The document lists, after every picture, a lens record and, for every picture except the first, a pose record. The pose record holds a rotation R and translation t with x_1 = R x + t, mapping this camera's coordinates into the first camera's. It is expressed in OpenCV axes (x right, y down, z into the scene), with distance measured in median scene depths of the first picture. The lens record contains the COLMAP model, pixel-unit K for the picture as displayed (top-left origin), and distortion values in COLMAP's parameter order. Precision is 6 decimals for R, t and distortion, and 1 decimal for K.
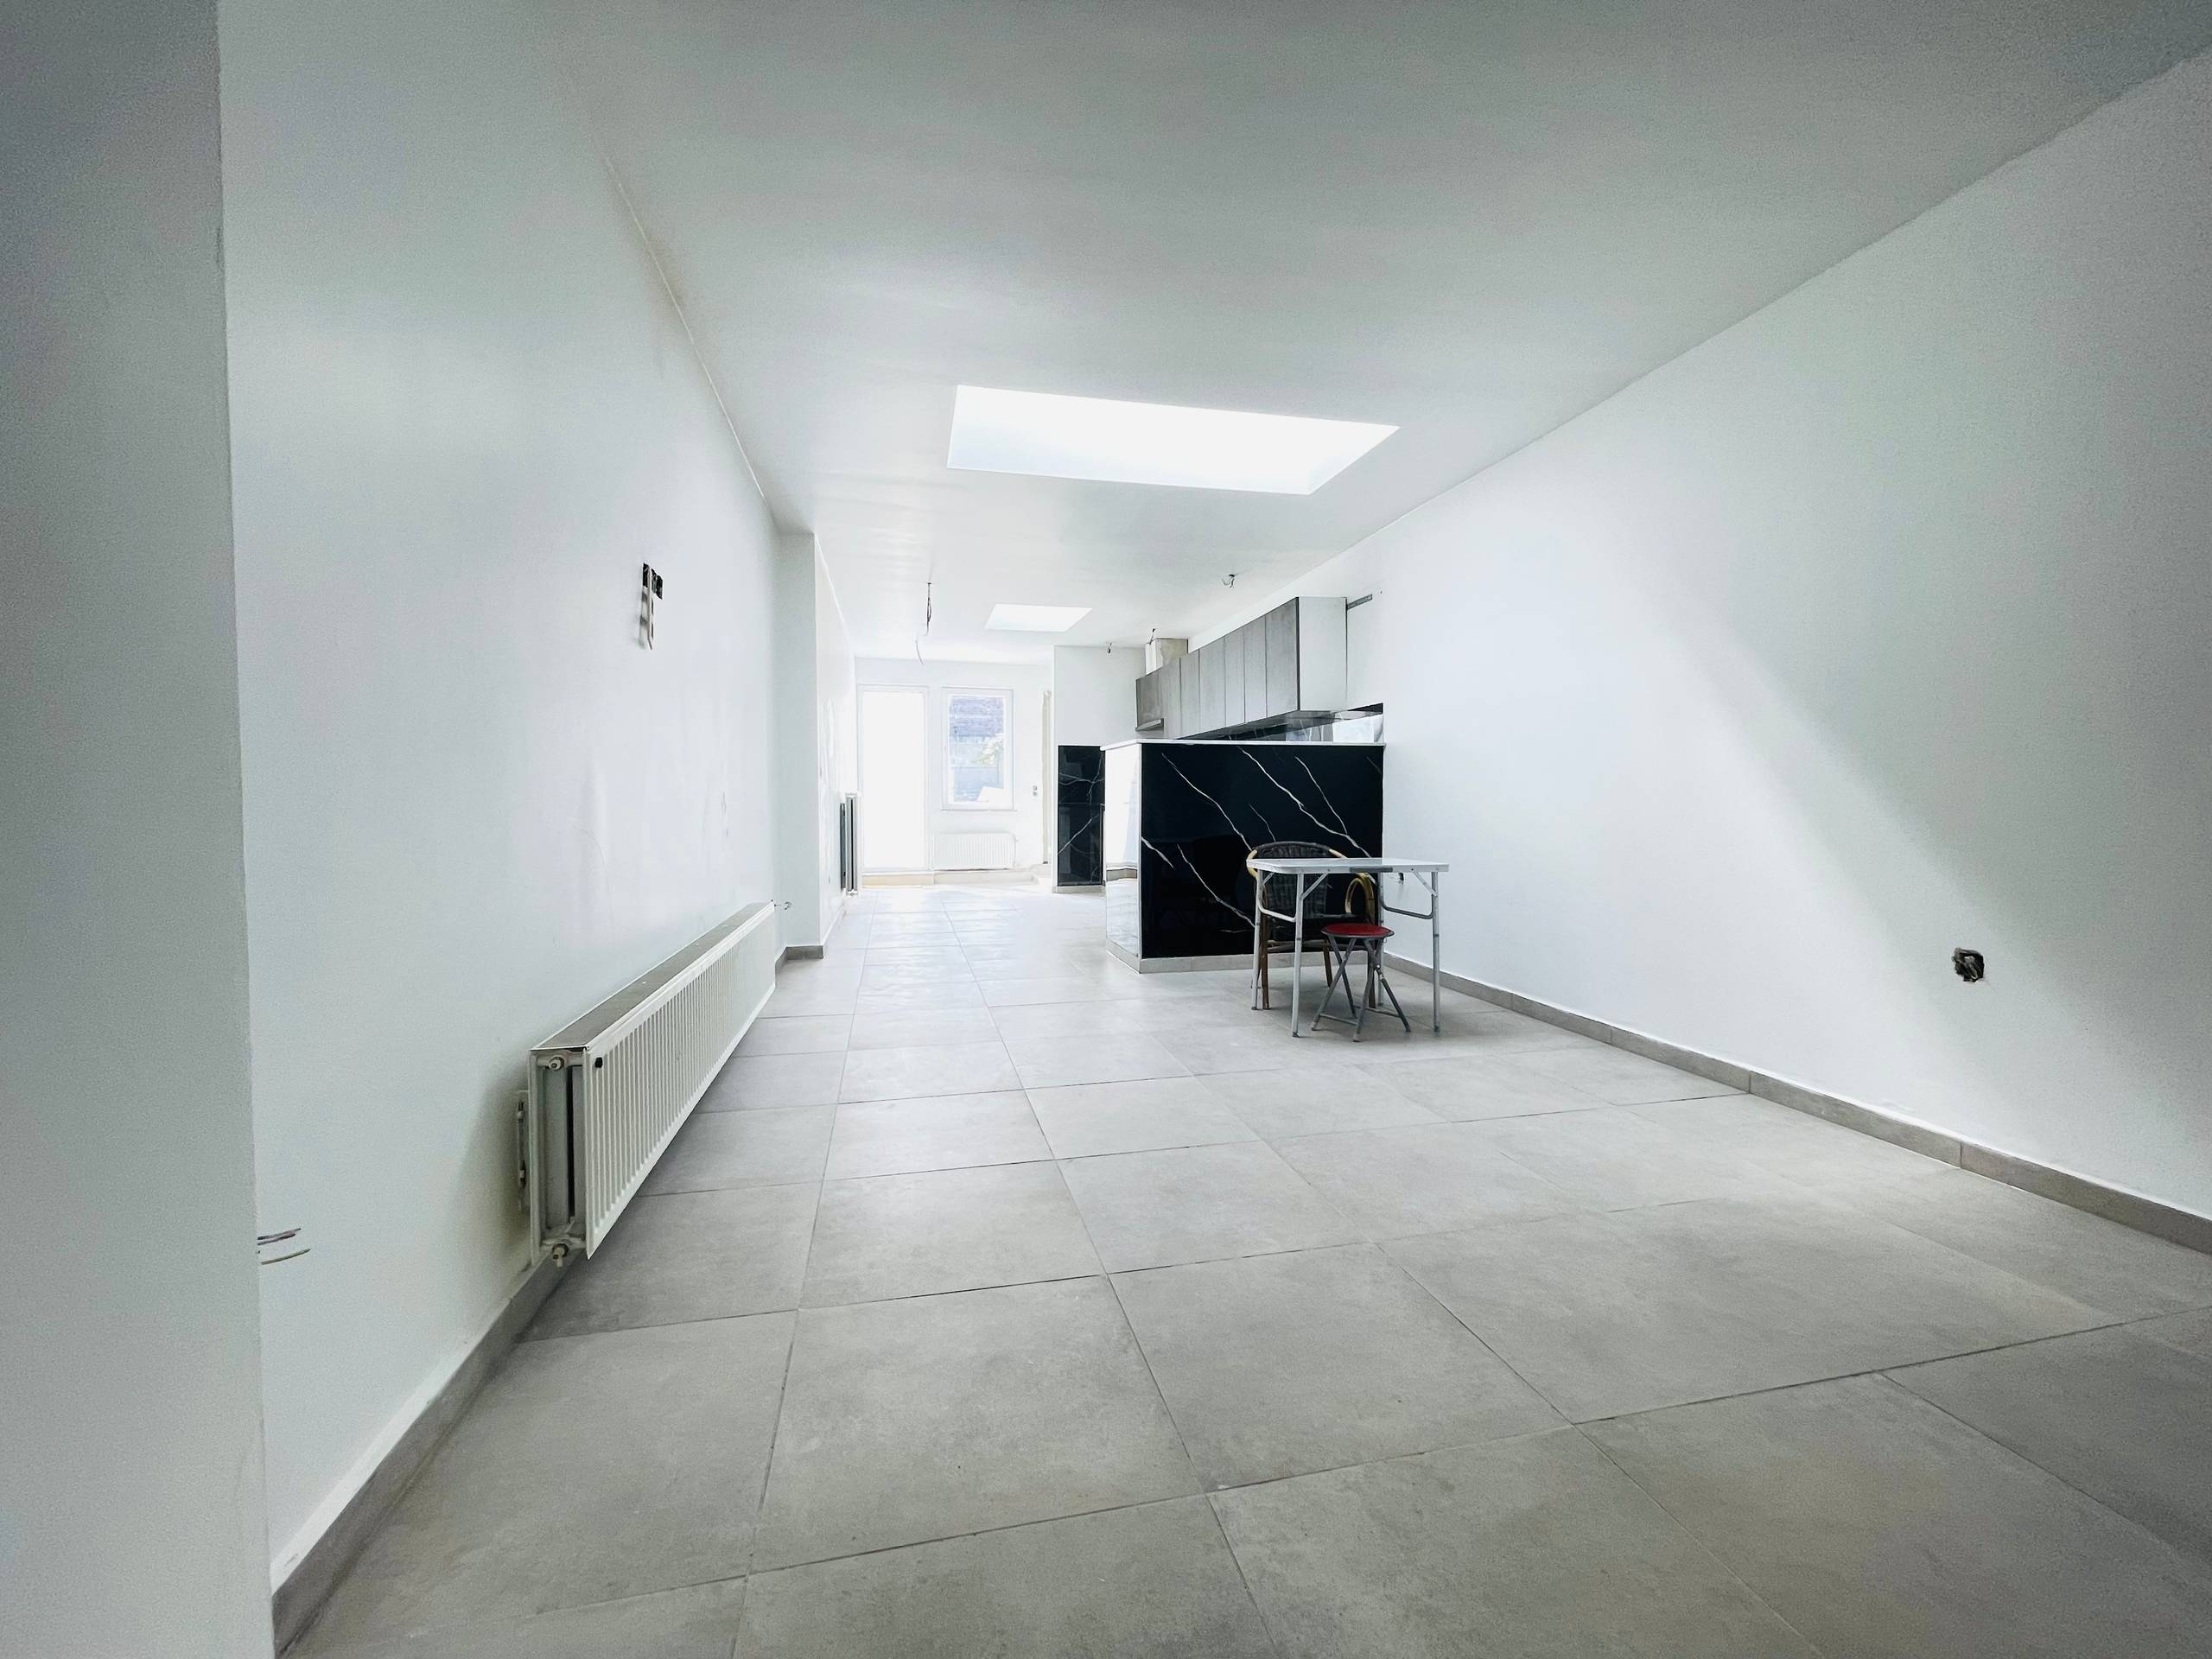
lens RADIAL K [[845.2, 0, 1106.0], [0, 845.2, 829.5], [0, 0, 1]] dist [0.000852, 0.000021]
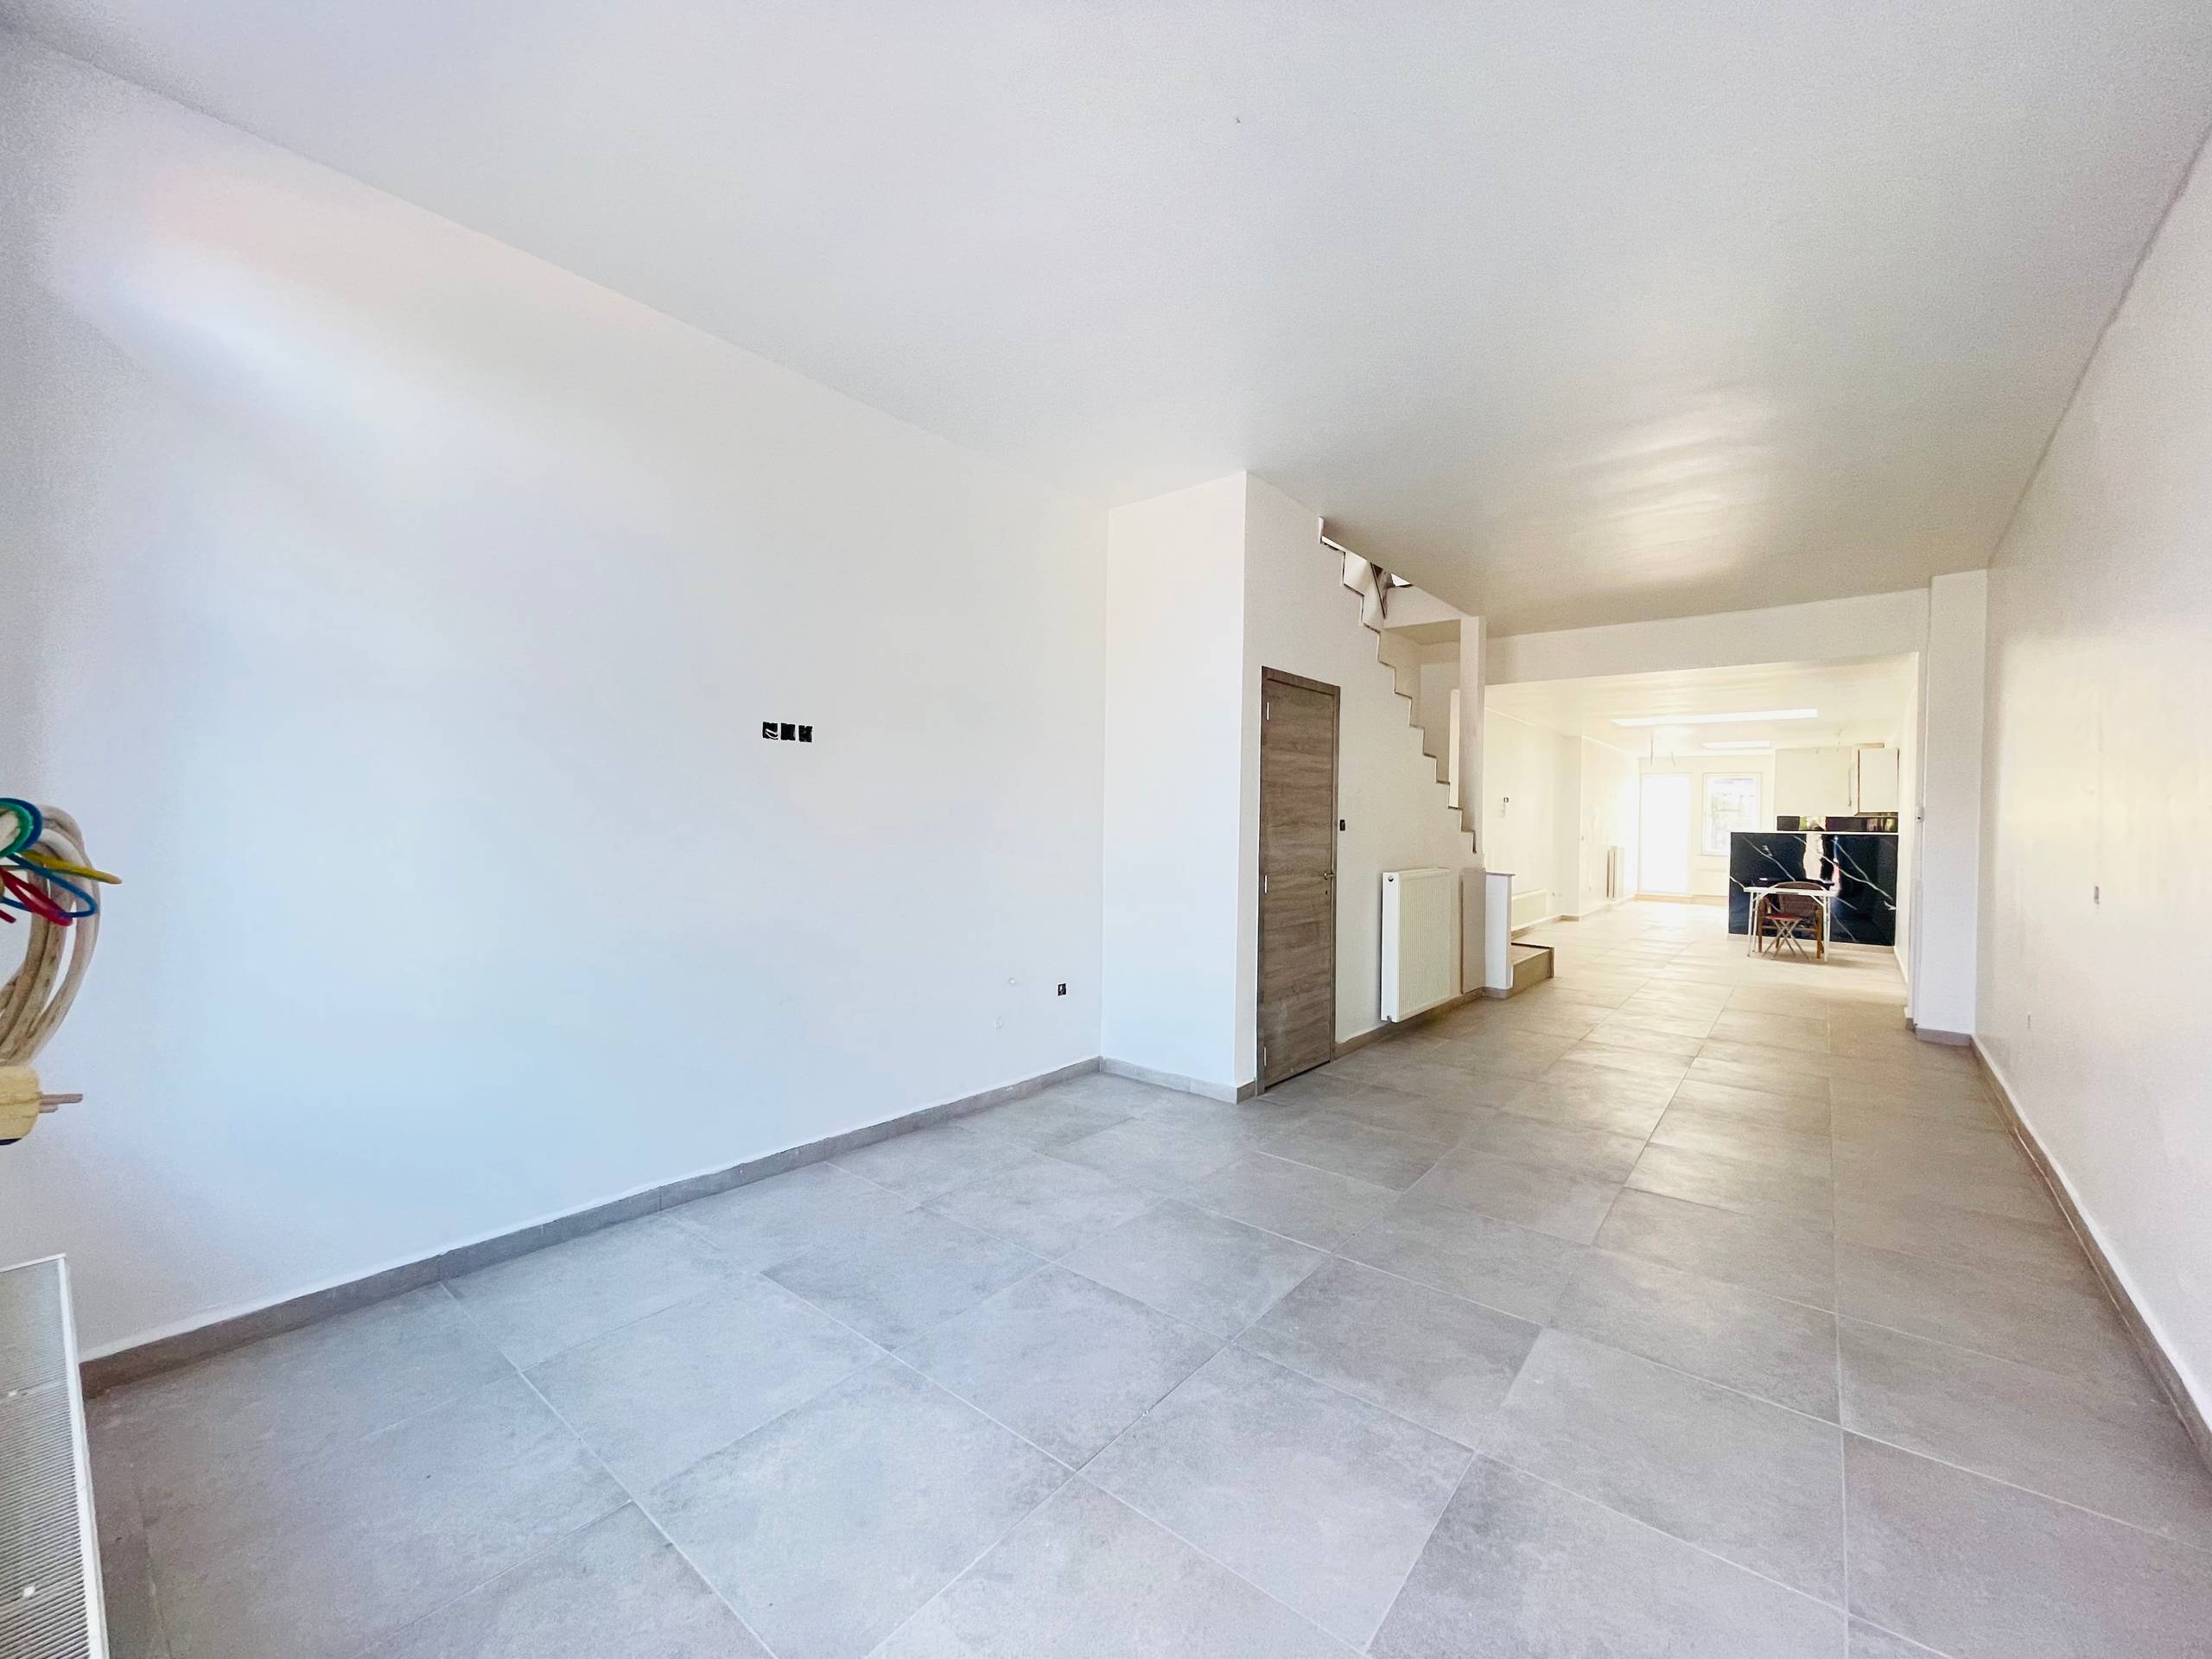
lens RADIAL K [[890.2, 0, 1106.0], [0, 890.2, 829.5], [0, 0, 1]] dist [0.001412, 0.000063]
pose [[0.626629, 0.016010, -0.779153, 0.406205], [-0.038625, 0.999198, -0.010533, -0.012576], [0.778360, 0.036695, 0.626745, -0.831426]]
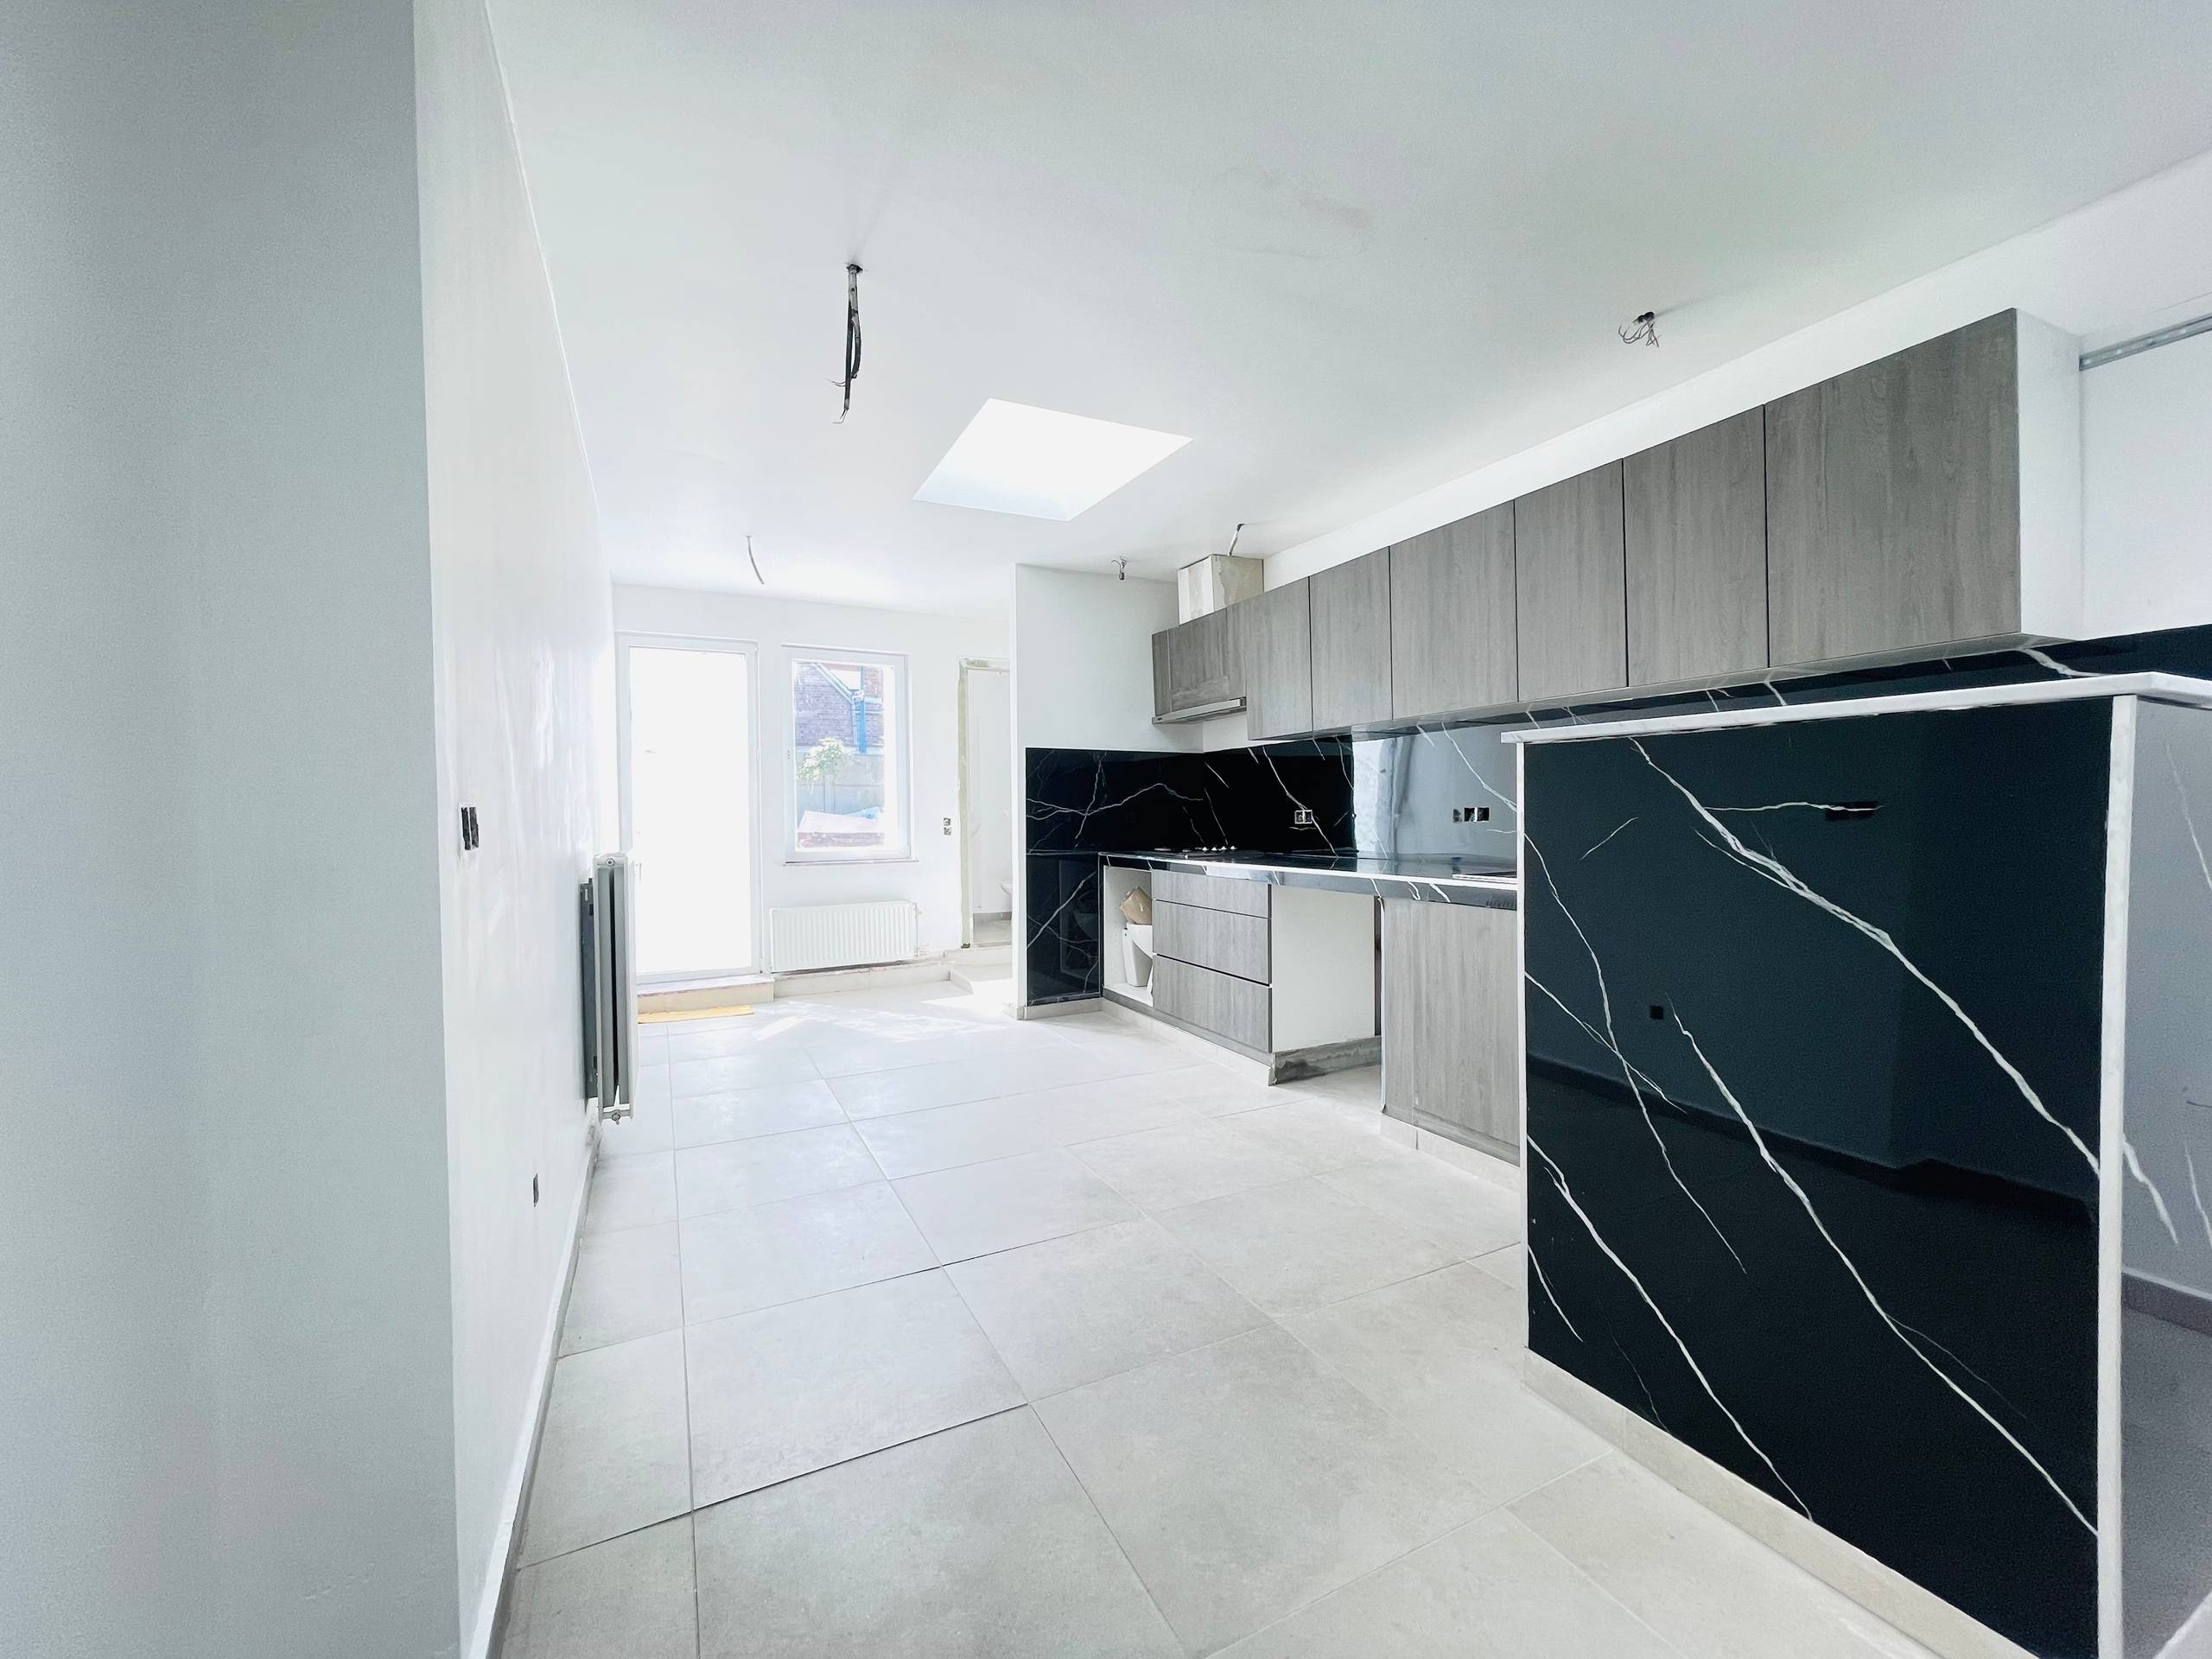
lens RADIAL K [[890.2, 0, 1106.0], [0, 890.2, 829.5], [0, 0, 1]] dist [0.001412, 0.000063]
pose [[0.976001, -0.013960, 0.217316, -0.136129], [0.018176, 0.999683, -0.017413, -0.037692], [-0.217005, 0.020945, 0.975946, 0.446492]]
